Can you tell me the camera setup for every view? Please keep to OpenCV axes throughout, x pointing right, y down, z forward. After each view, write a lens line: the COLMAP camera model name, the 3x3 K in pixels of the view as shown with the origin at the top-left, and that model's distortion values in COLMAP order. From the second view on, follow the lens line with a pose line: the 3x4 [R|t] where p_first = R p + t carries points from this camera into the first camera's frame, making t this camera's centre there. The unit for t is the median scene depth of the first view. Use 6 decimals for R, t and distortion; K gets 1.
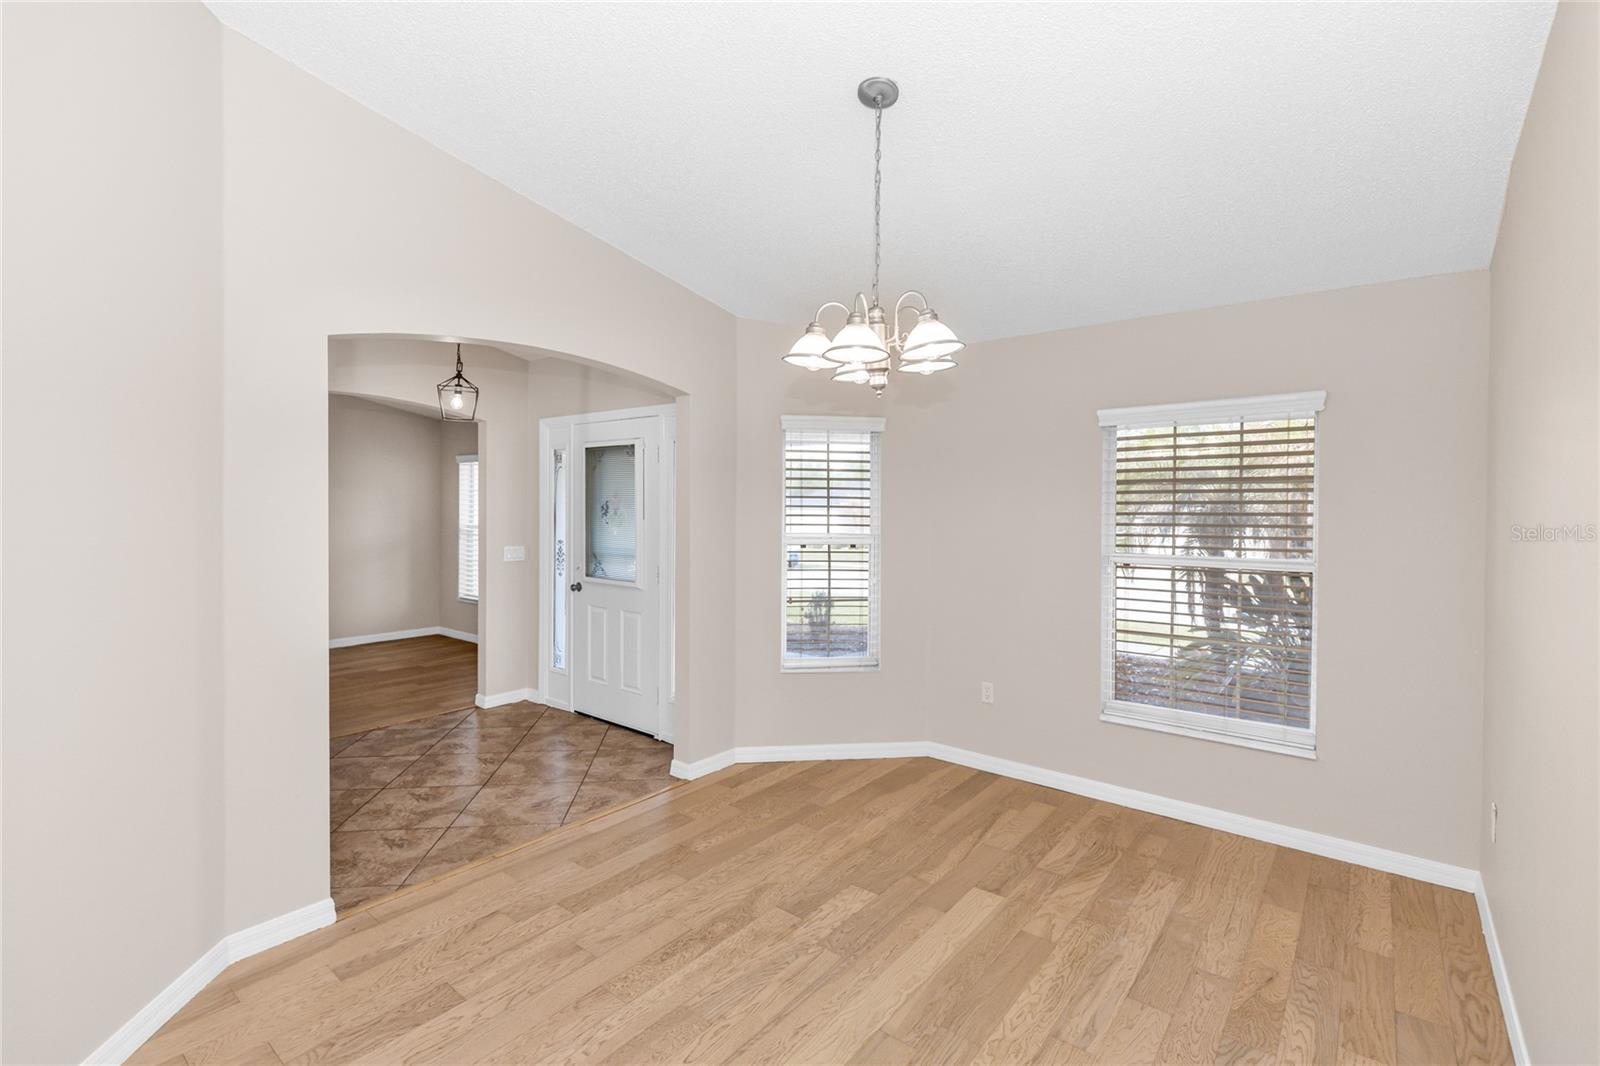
lens RADIAL K [[730.1, 0, 788.6], [0, 730.1, 498.7], [0, 0, 1]] dist [0.004157, 0.000406]
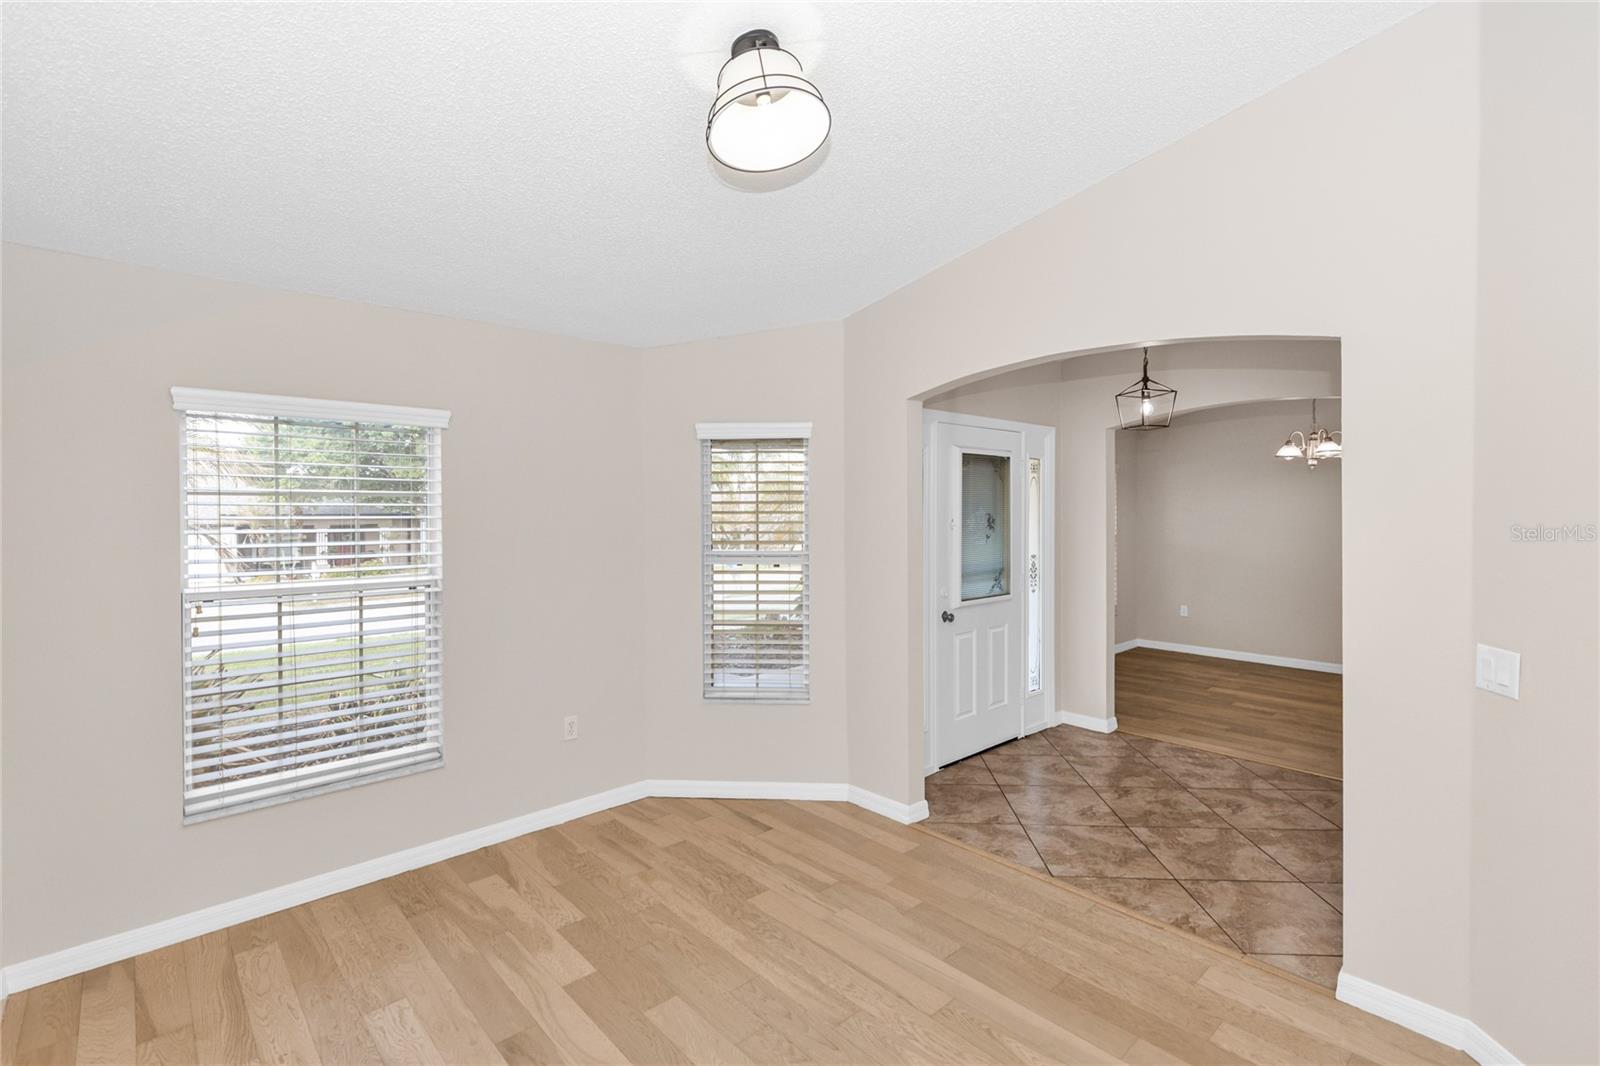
lens RADIAL K [[730.1, 0, 788.6], [0, 730.1, 498.7], [0, 0, 1]] dist [0.004157, 0.000406]
pose [[0.150390, 0.018174, 0.988460, -1.279126], [0.007281, 0.999784, -0.019490, 0.001024], [-0.988600, 0.010128, 0.150225, 1.167637]]
